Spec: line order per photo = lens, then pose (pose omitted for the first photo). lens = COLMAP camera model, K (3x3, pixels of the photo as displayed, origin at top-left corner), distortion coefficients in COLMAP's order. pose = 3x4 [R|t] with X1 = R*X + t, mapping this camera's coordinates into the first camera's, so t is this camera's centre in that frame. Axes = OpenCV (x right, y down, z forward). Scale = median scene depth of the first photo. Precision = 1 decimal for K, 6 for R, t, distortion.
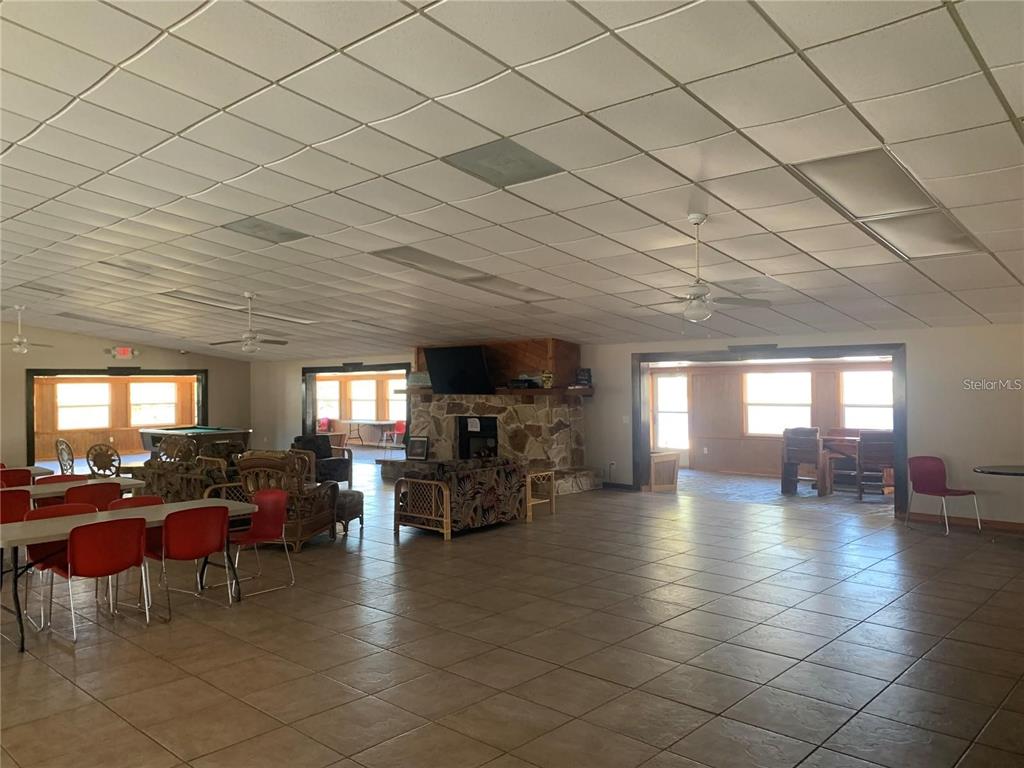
lens RADIAL K [[781.8, 0, 524.9], [0, 781.8, 384.1], [0, 0, 1]] dist [0.102331, -0.185179]
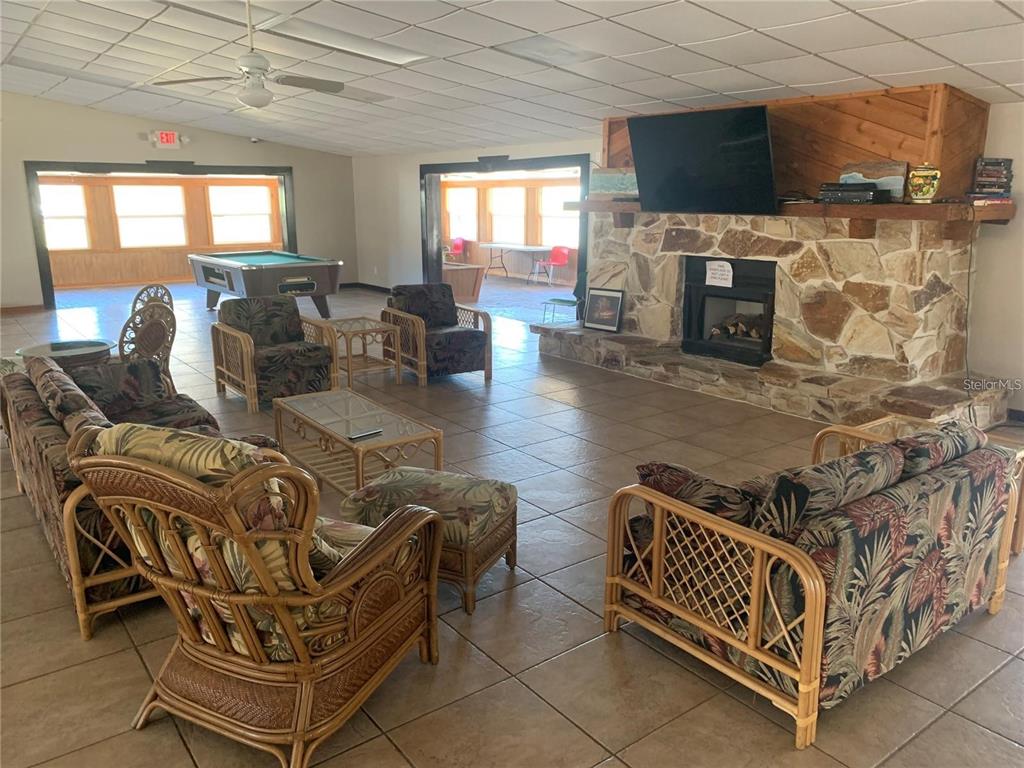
lens RADIAL K [[781.8, 0, 524.9], [0, 781.8, 384.1], [0, 0, 1]] dist [0.102331, -0.185179]
pose [[0.983798, 0.054330, -0.170848, -0.098011], [-0.013010, 0.972099, 0.234212, 0.002353], [0.178806, -0.228194, 0.957056, 0.458204]]
